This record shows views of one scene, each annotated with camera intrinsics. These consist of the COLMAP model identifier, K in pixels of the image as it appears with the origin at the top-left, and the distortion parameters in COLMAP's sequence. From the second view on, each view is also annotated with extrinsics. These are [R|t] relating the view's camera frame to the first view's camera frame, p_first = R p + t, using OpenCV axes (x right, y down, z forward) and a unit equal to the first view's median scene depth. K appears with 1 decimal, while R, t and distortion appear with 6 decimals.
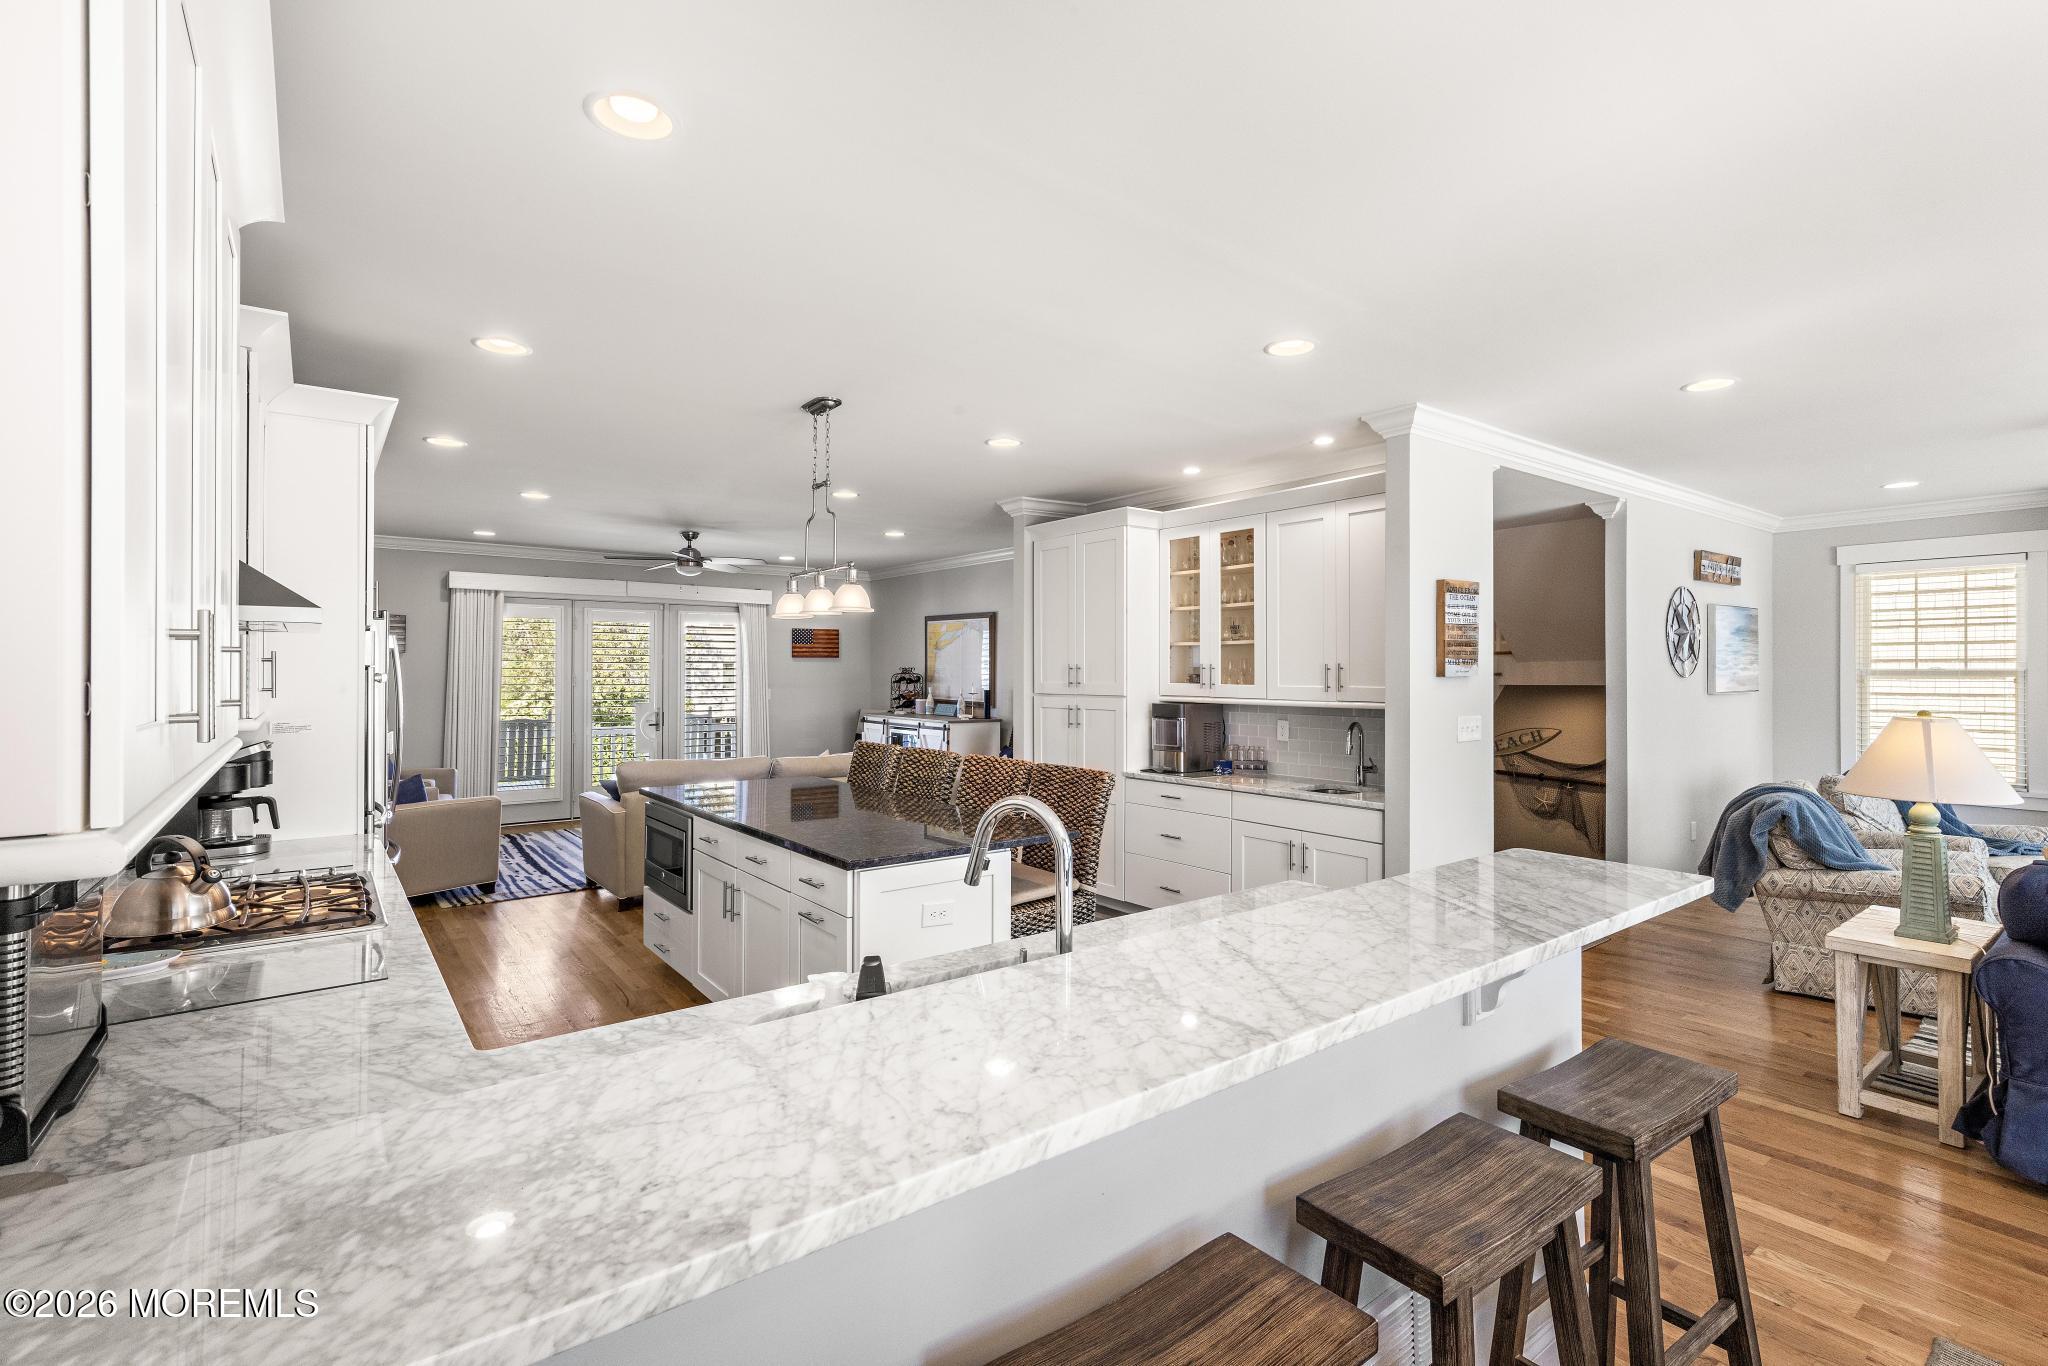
lens RADIAL K [[928.3, 0, 1023.0], [0, 928.3, 668.2], [0, 0, 1]] dist [0.008528, 0.001008]
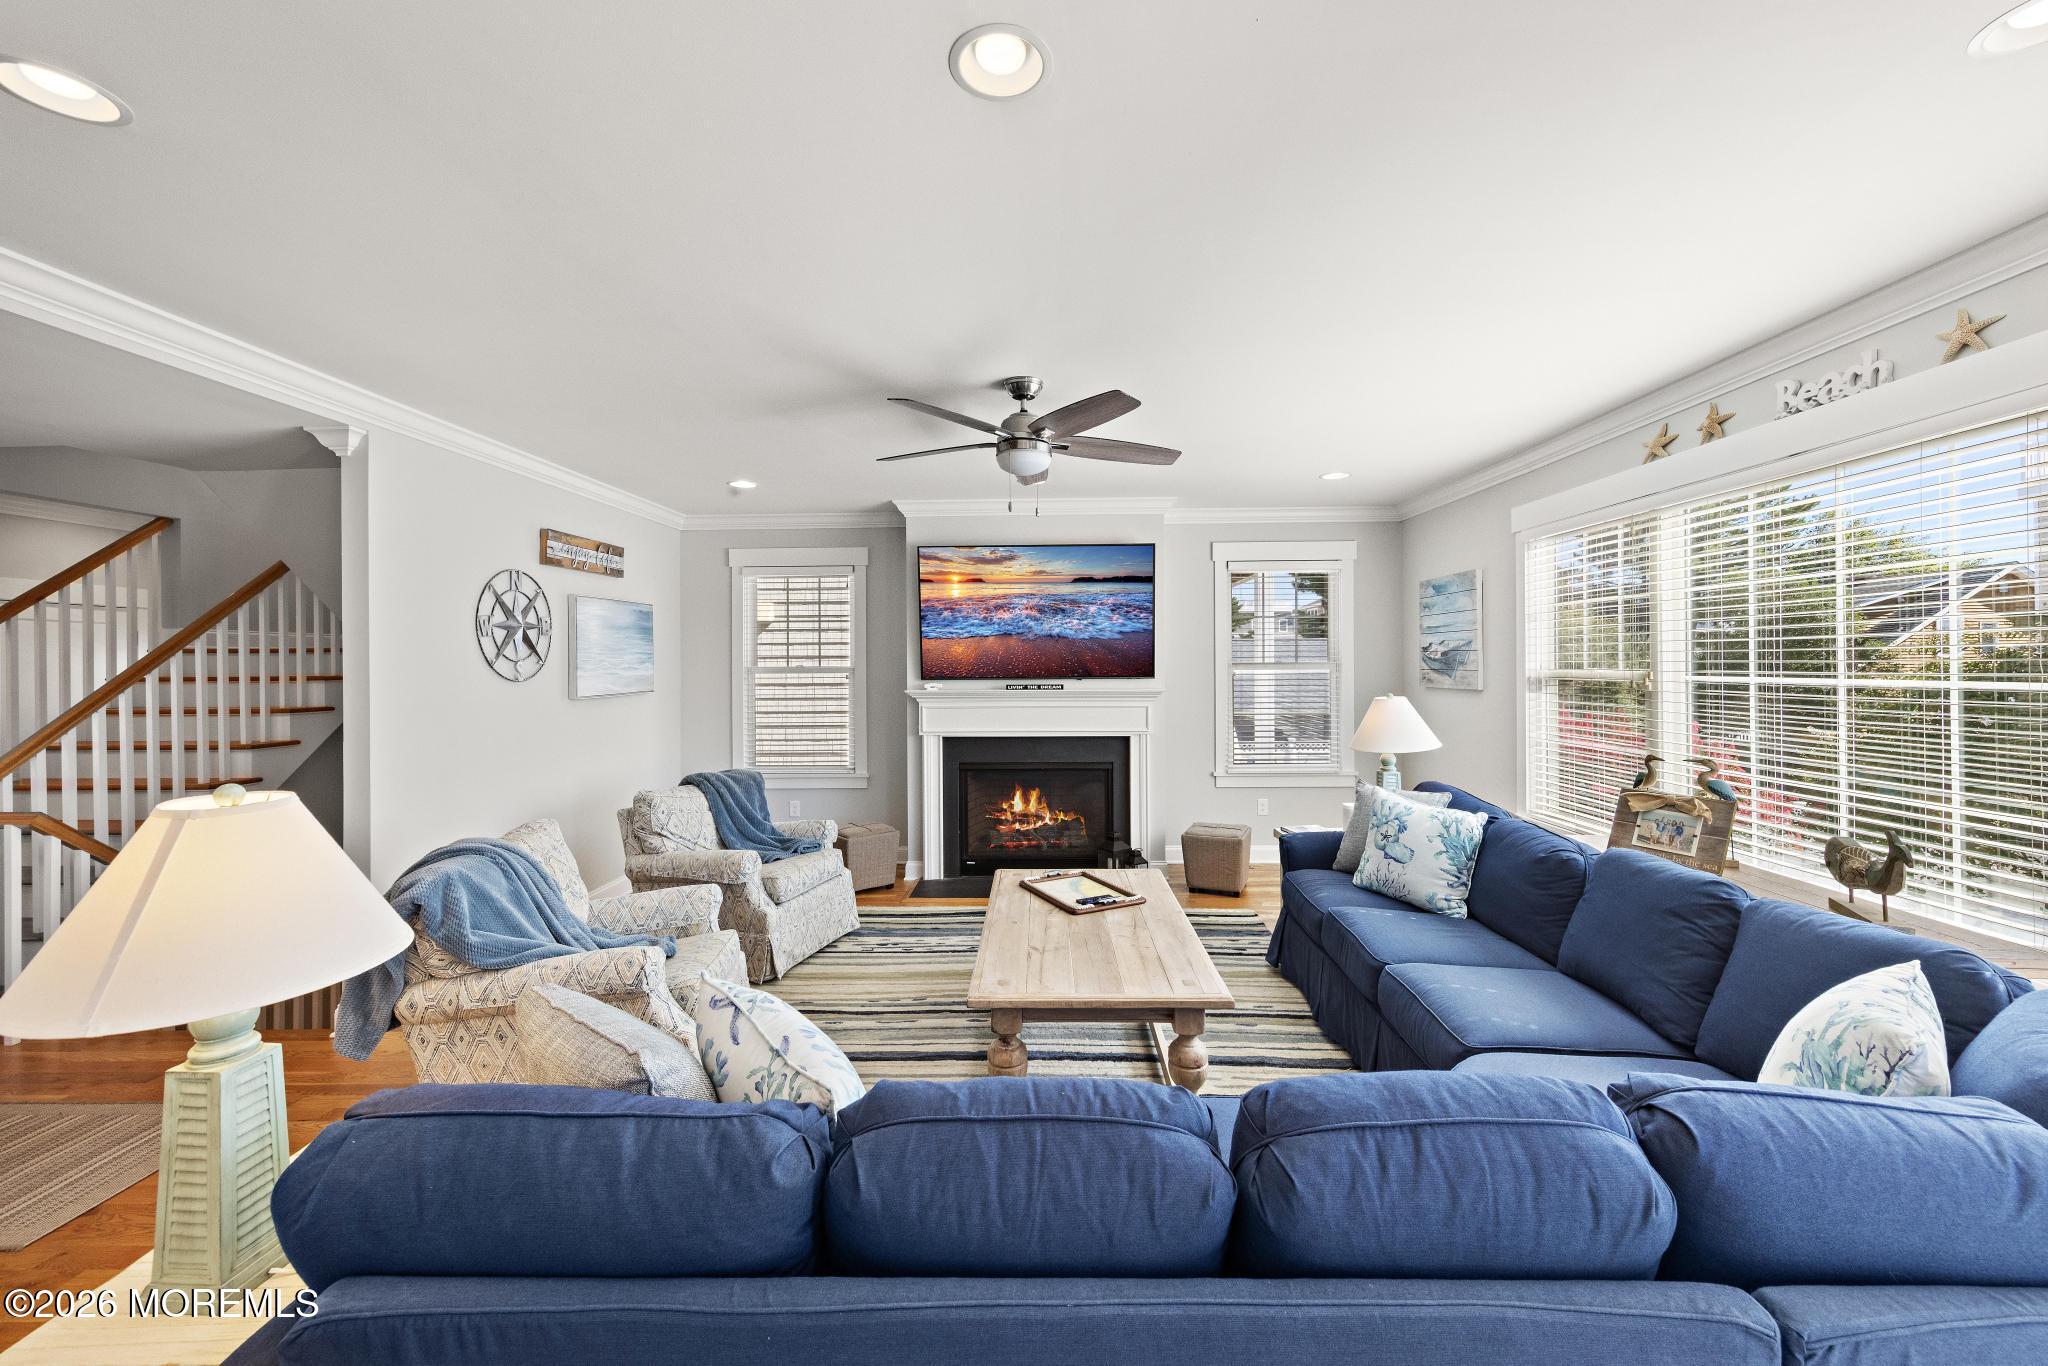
lens RADIAL K [[792.4, 0, 1024.8], [0, 792.4, 661.9], [0, 0, 1]] dist [0.003313, 0.000074]
pose [[0.625113, -0.006818, 0.780505, 0.437931], [0.004931, 0.999976, 0.004786, -0.008150], [-0.780519, 0.000857, 0.625132, 0.218152]]
